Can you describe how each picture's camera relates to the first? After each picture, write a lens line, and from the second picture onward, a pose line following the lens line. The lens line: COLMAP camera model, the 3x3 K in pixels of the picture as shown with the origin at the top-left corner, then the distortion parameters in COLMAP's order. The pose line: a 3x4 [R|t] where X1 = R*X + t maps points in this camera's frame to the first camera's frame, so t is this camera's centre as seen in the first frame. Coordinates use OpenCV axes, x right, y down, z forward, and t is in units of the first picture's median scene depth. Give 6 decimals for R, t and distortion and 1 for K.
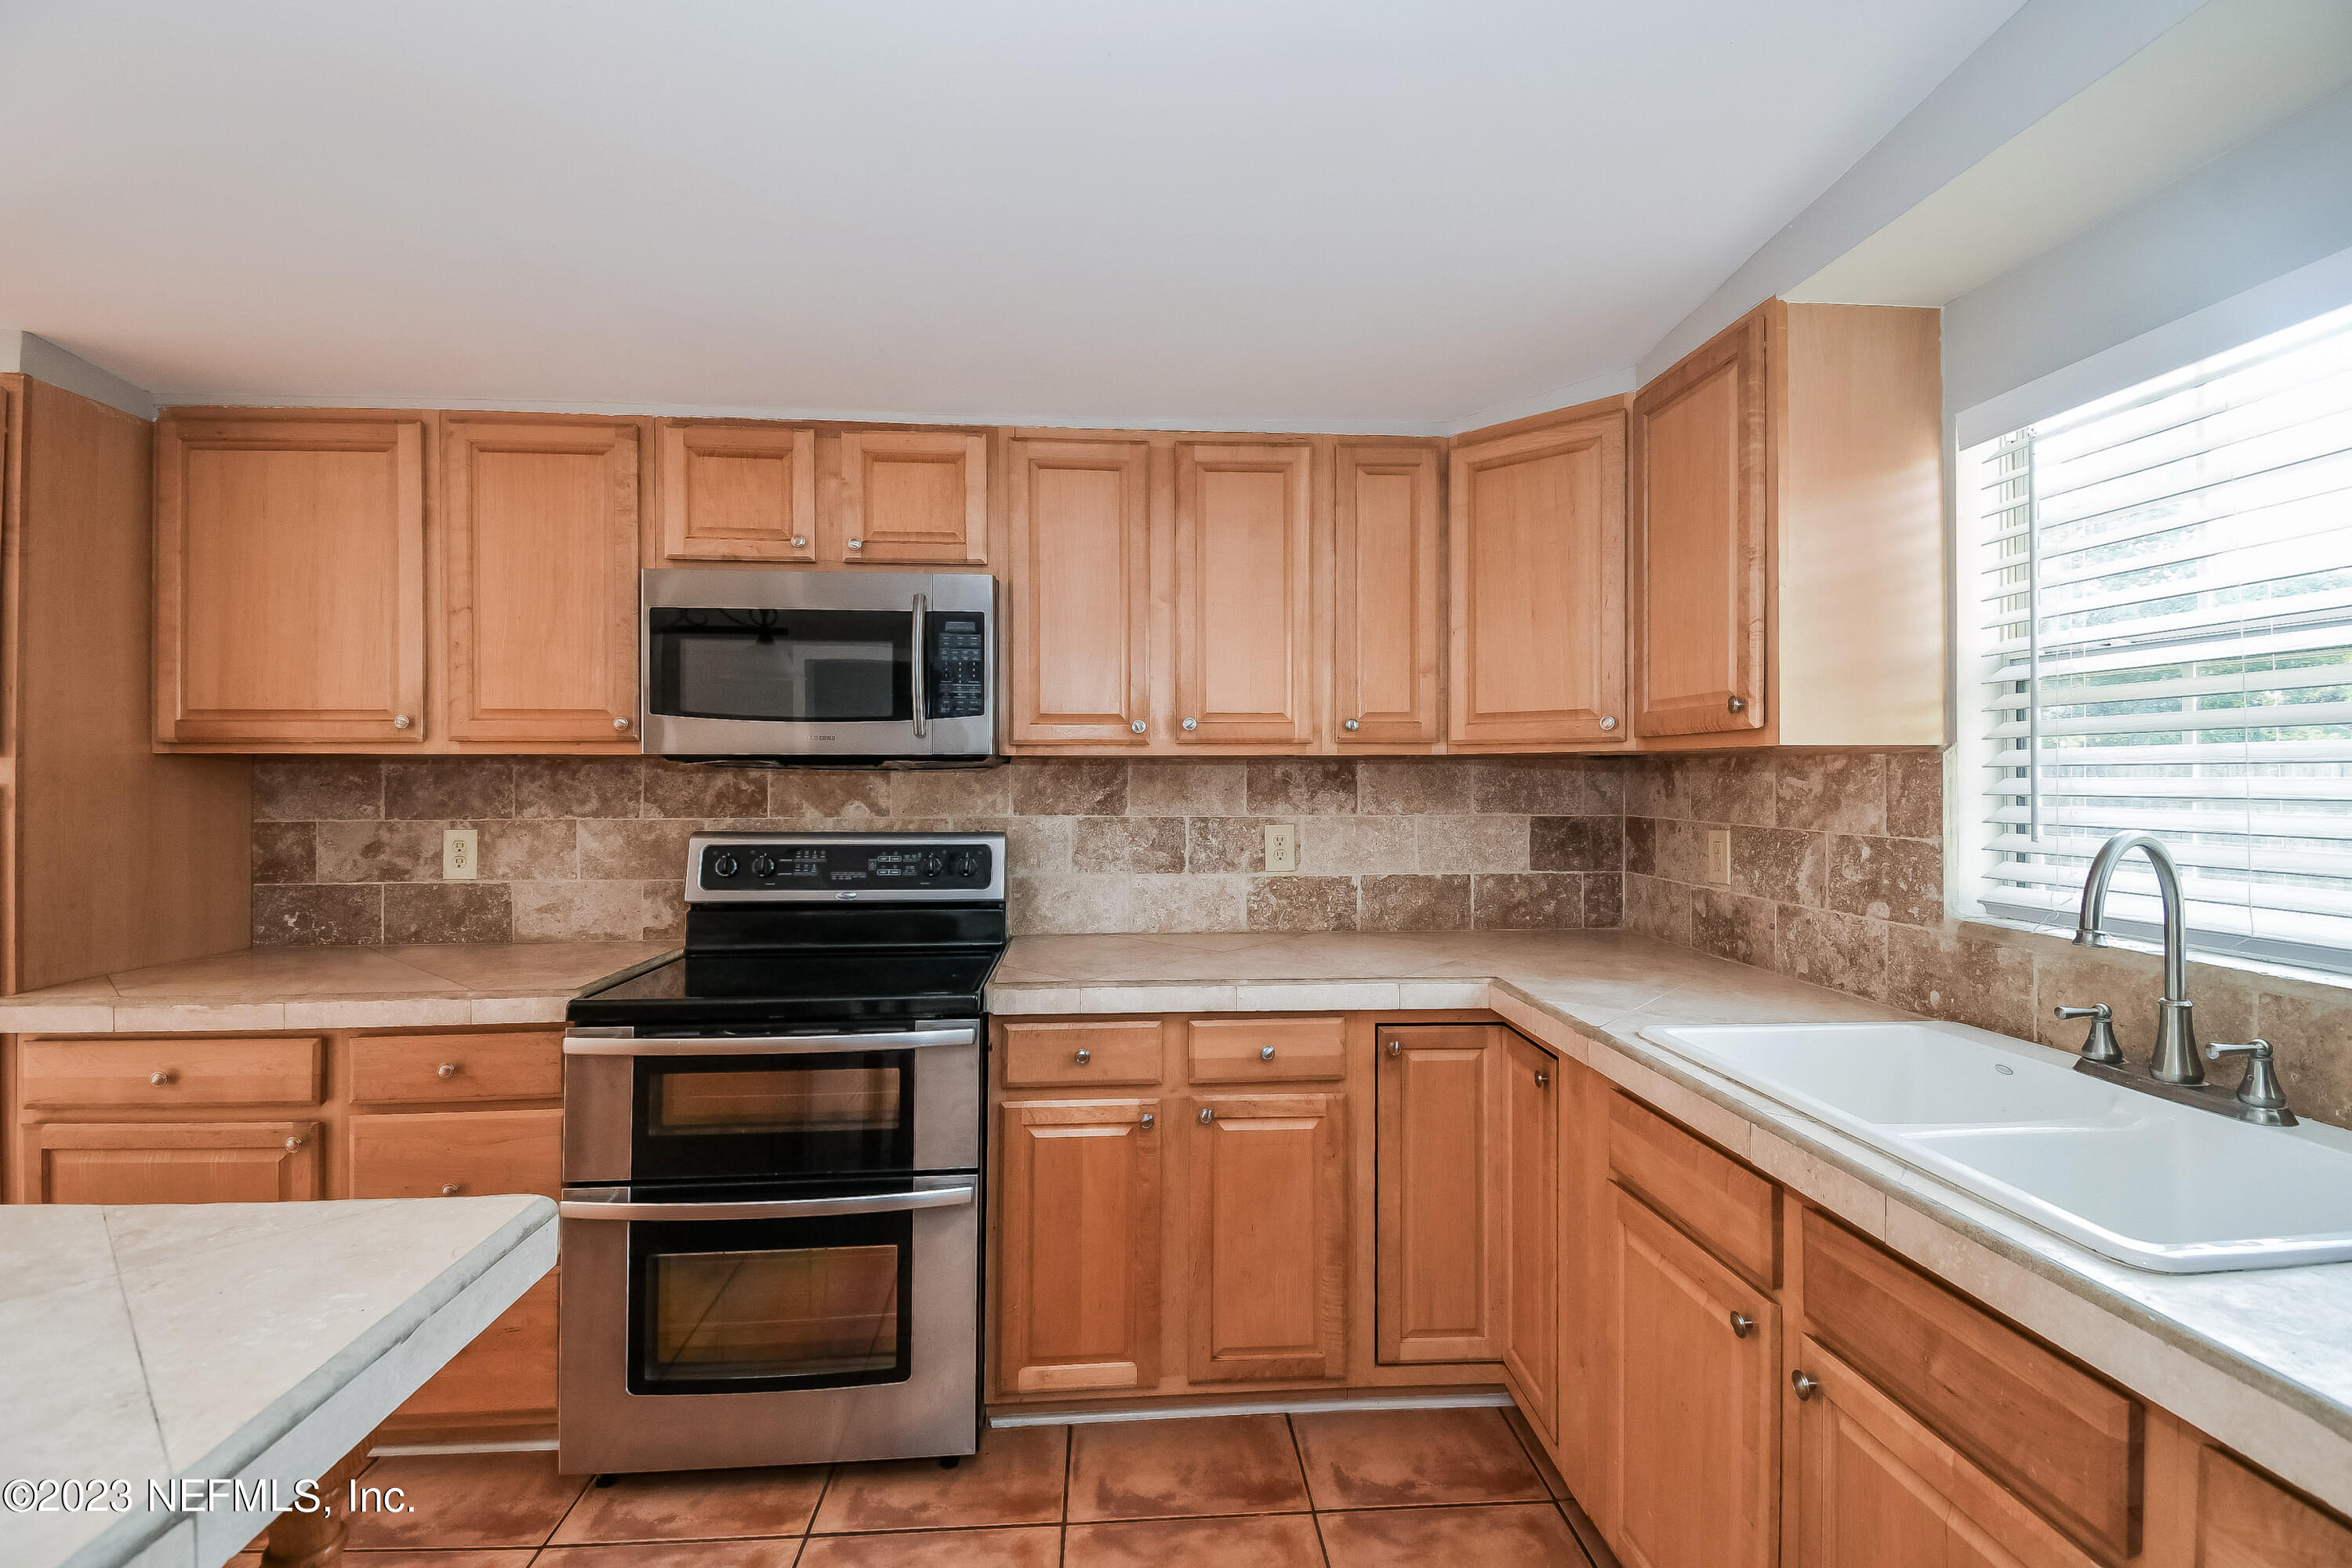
lens RADIAL K [[1026.2, 0, 1164.3], [0, 1026.2, 761.3], [0, 0, 1]] dist [0.014112, -0.004230]
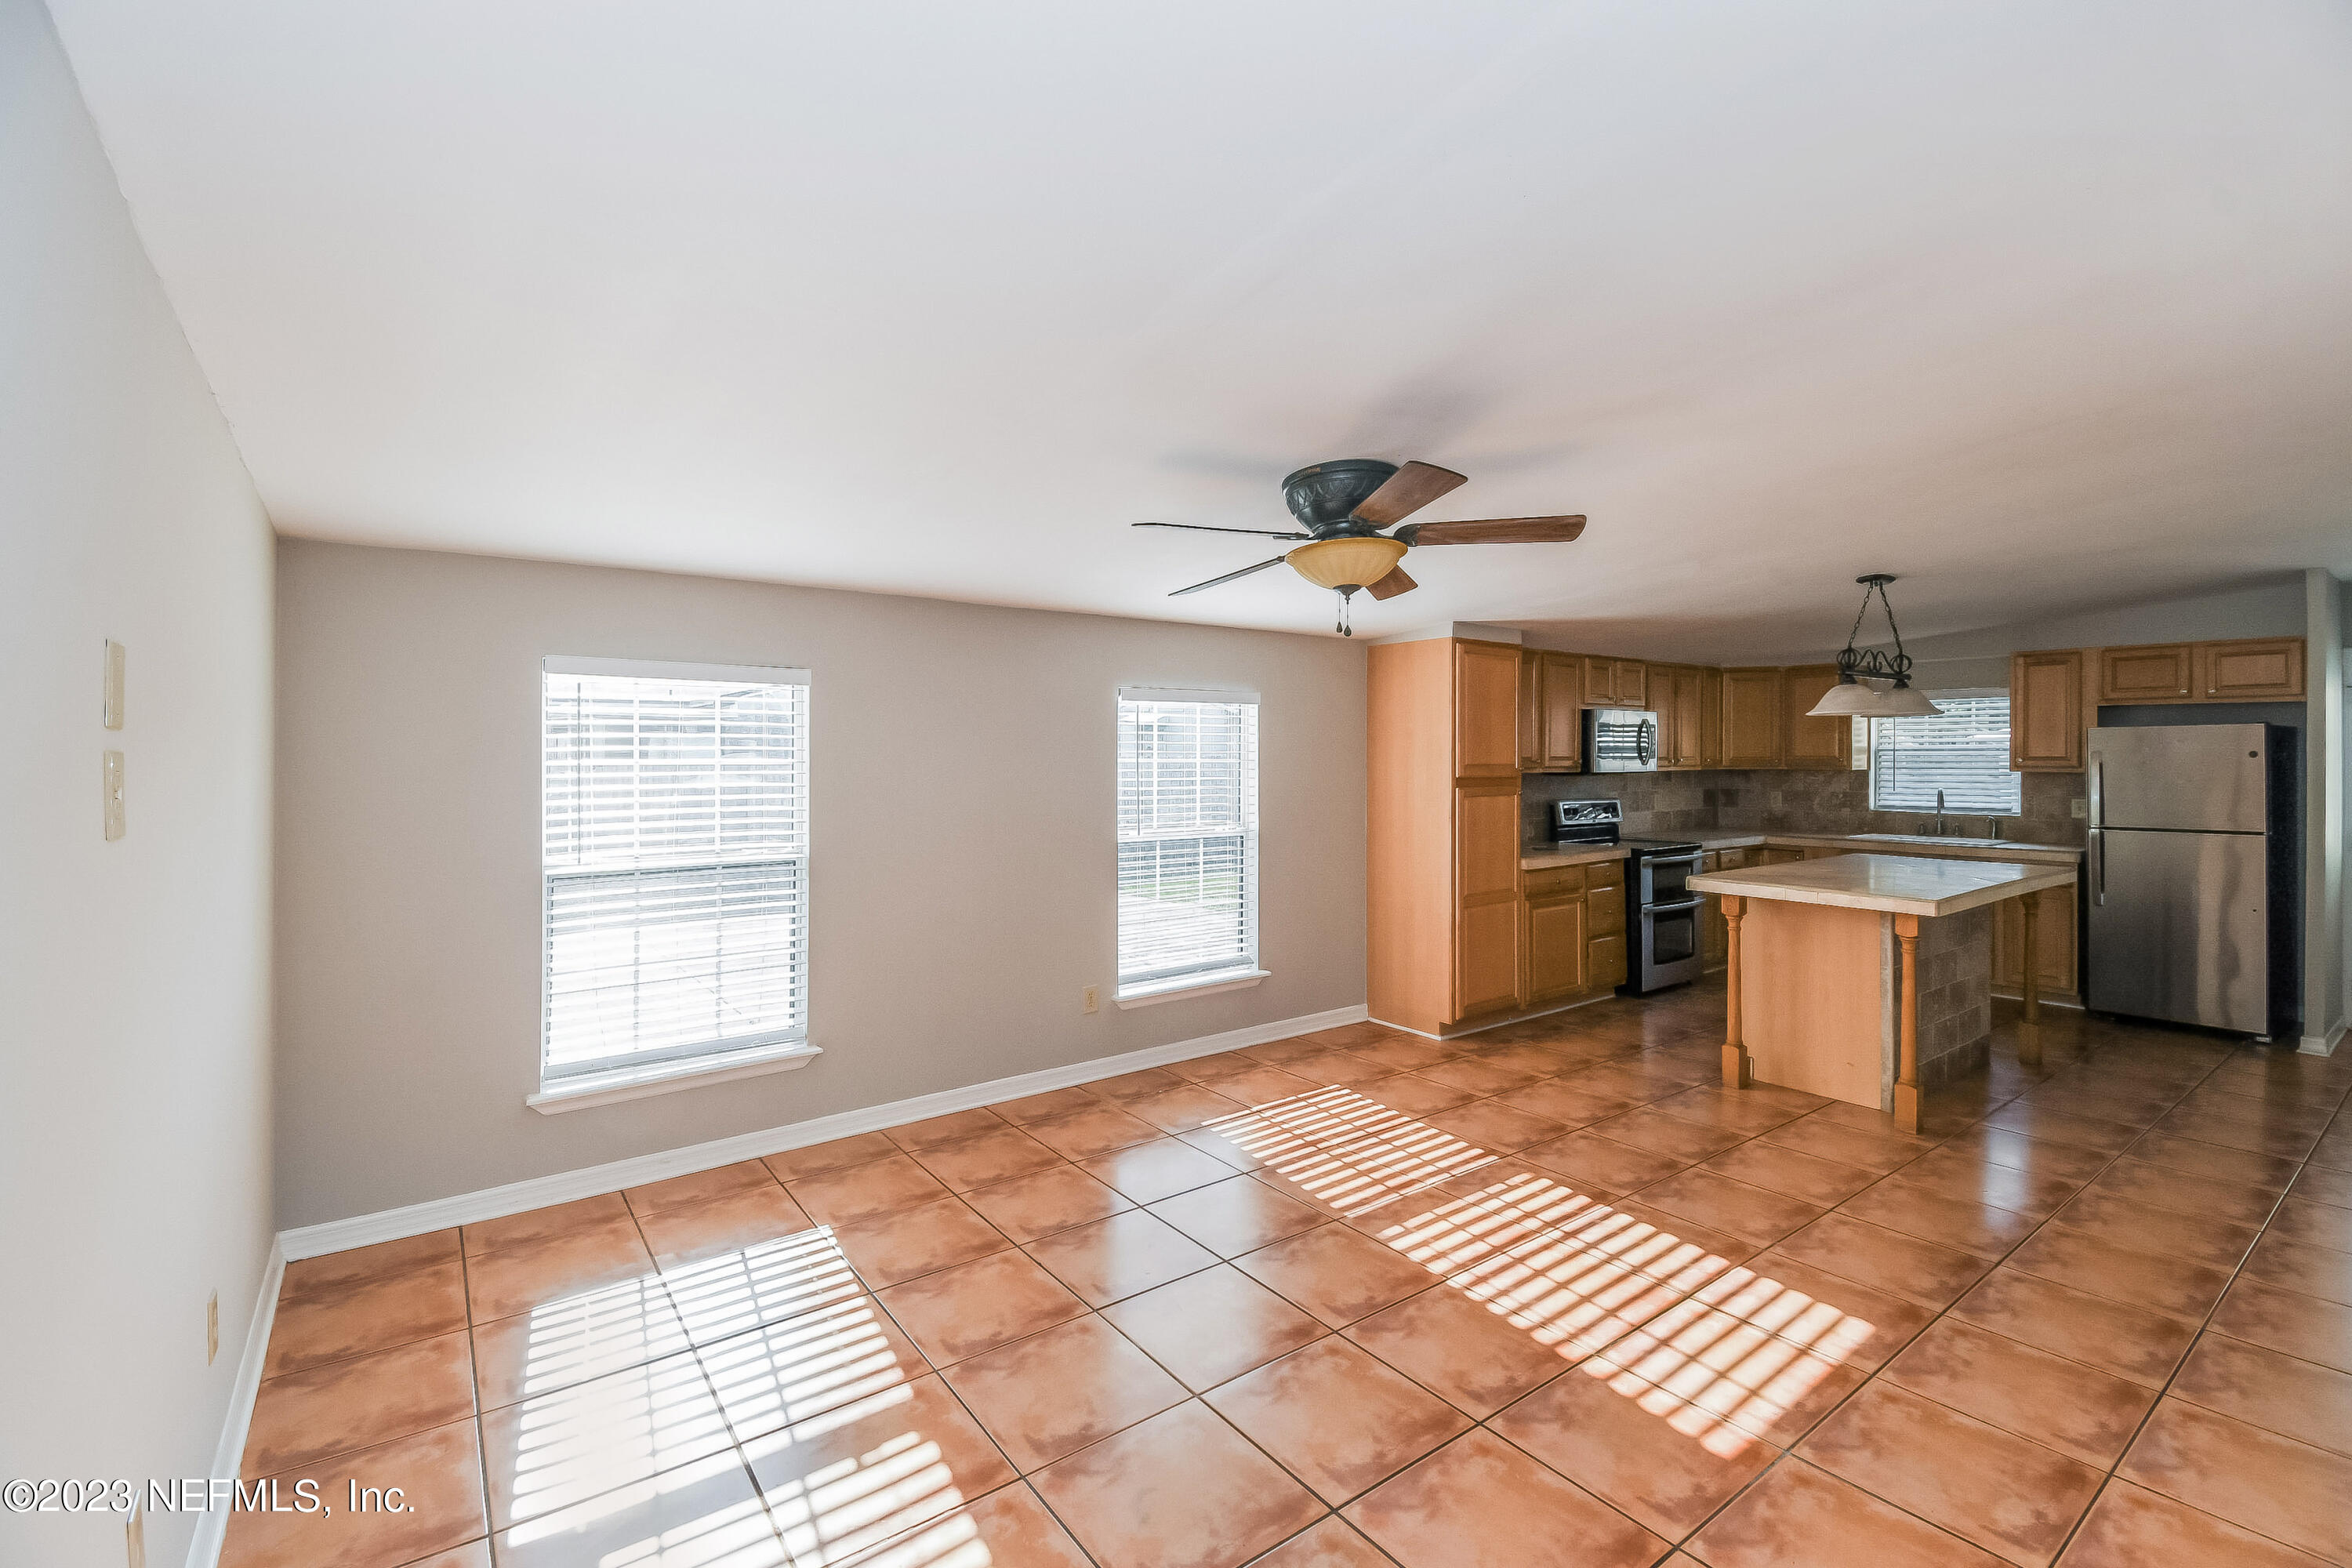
lens RADIAL K [[1026.2, 0, 1184.6], [0, 1026.2, 764.0], [0, 0, 1]] dist [0.014112, -0.004230]
pose [[0.839748, -0.006559, 0.542937, -2.656728], [-0.005052, 0.999789, 0.019892, -0.072676], [-0.542953, -0.019447, 0.839538, -0.701355]]
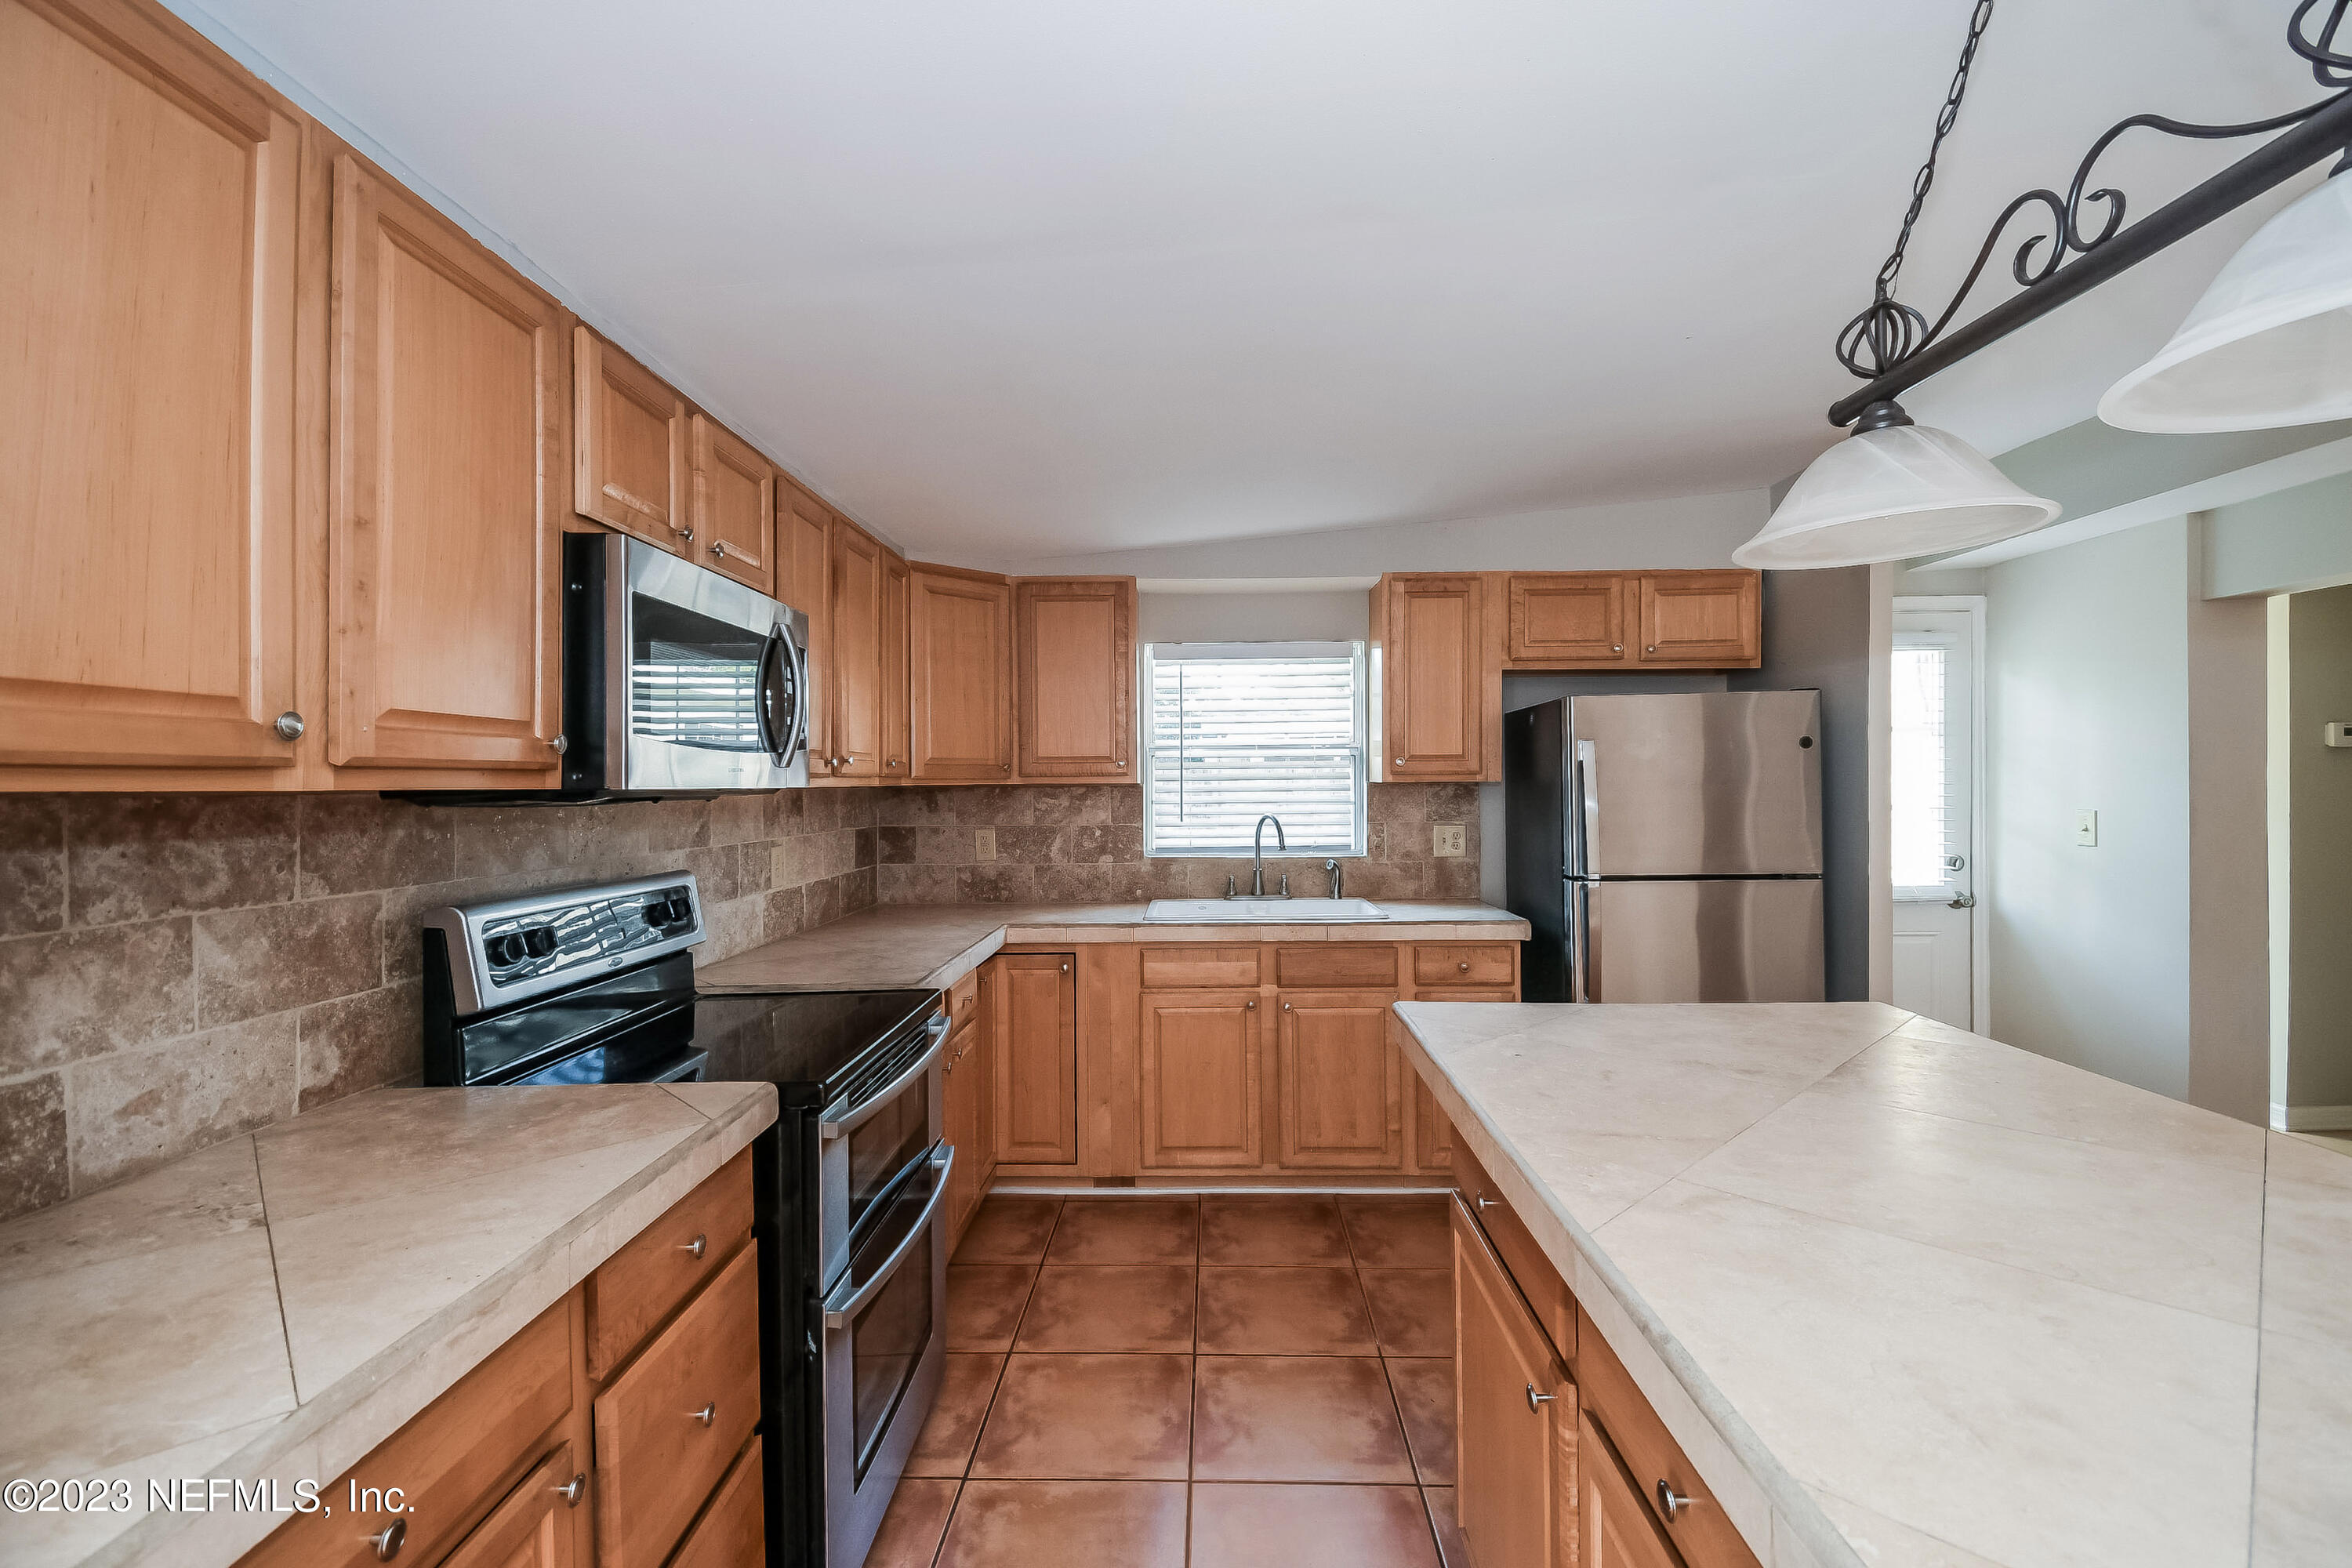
lens RADIAL K [[1026.2, 0, 1181.8], [0, 1026.2, 774.5], [0, 0, 1]] dist [0.014112, -0.004230]
pose [[0.101763, 0.008185, 0.994775, -1.039827], [-0.004892, 0.999958, -0.007727, -0.011938], [-0.994797, -0.004080, 0.101799, 0.461735]]
